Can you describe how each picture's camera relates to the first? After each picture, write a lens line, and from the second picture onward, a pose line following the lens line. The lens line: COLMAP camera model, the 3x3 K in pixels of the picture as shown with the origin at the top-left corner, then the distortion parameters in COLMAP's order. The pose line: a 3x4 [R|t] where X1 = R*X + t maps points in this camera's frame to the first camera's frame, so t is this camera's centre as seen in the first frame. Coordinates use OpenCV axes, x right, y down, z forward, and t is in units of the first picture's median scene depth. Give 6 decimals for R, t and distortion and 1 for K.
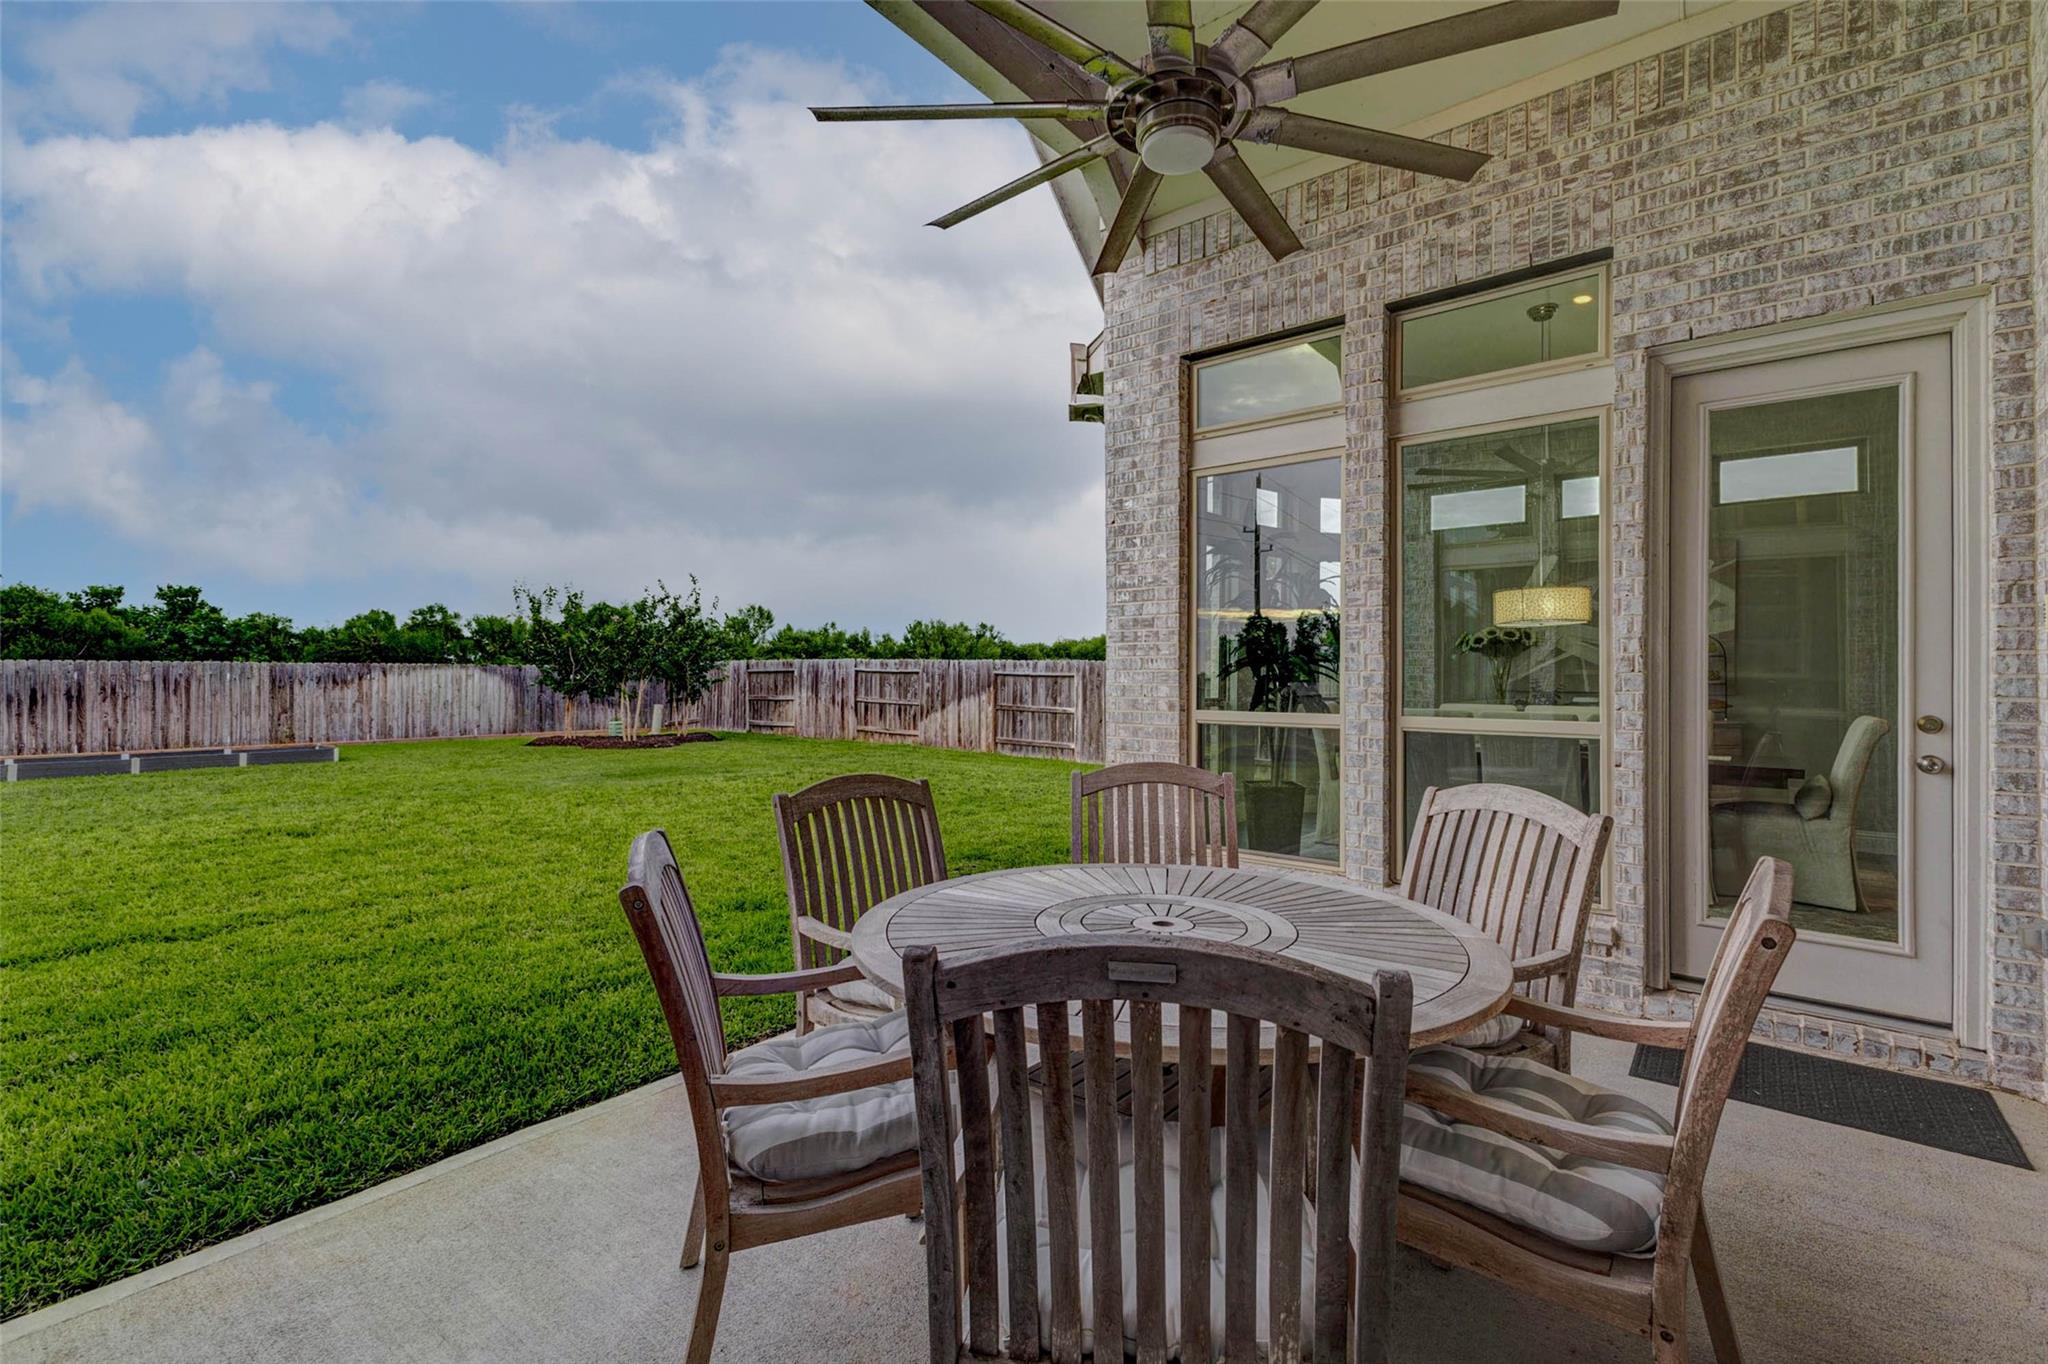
lens RADIAL K [[932.1, 0, 1020.3], [0, 932.1, 678.8], [0, 0, 1]] dist [0.008694, -0.001377]
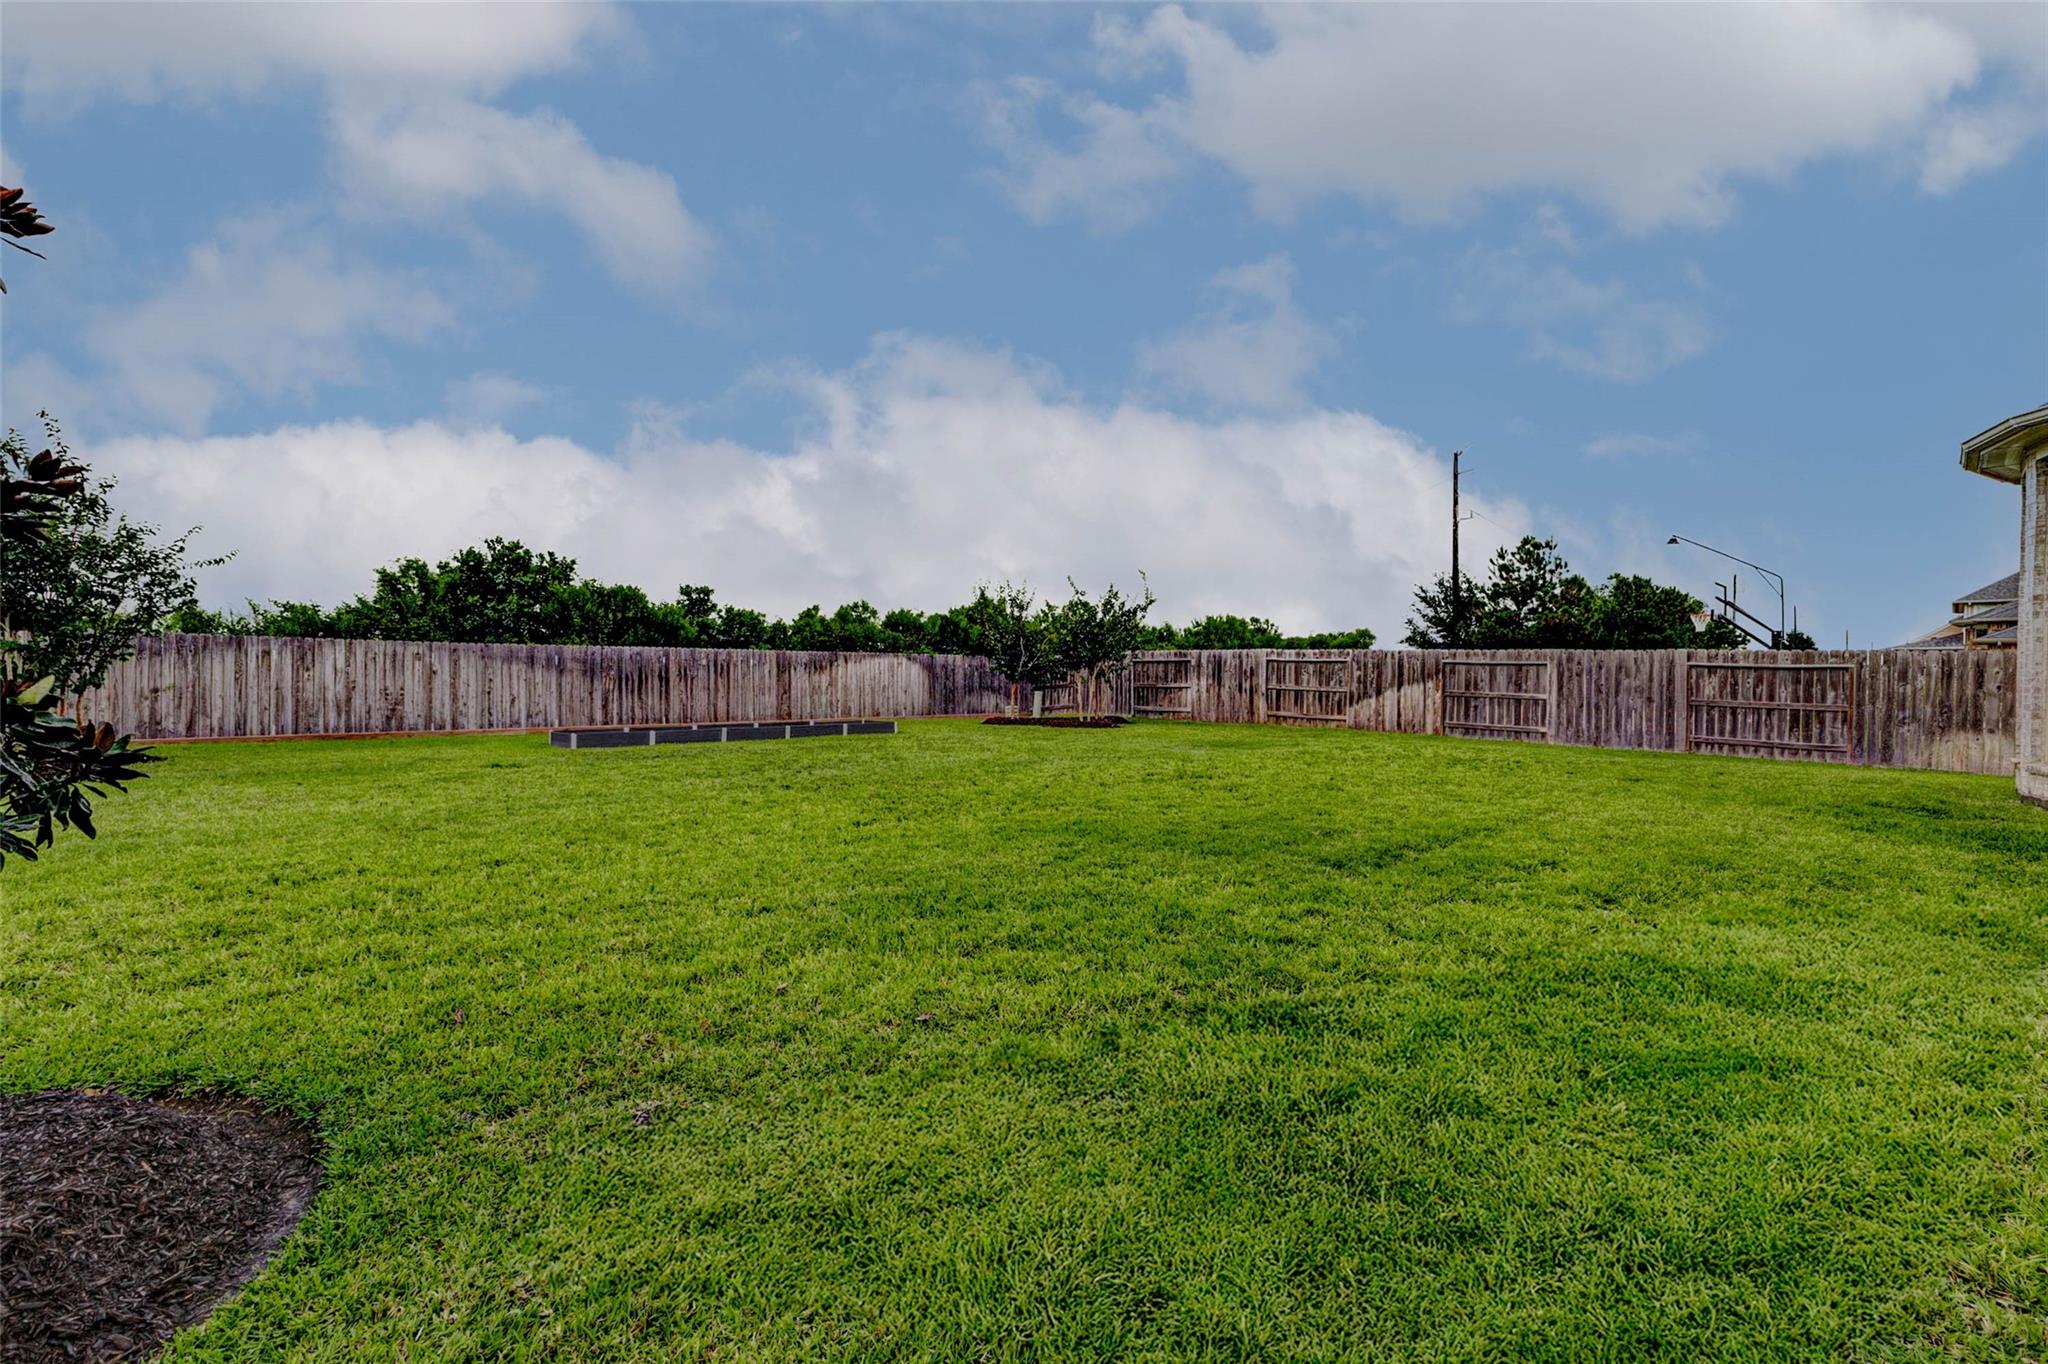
lens RADIAL K [[932.1, 0, 1006.7], [0, 932.1, 680.3], [0, 0, 1]] dist [0.008694, -0.001377]
pose [[0.992019, 0.007055, -0.125891, -0.350744], [-0.006489, 0.999967, 0.004904, 0.011690], [0.125921, -0.004048, 0.992032, -0.116735]]
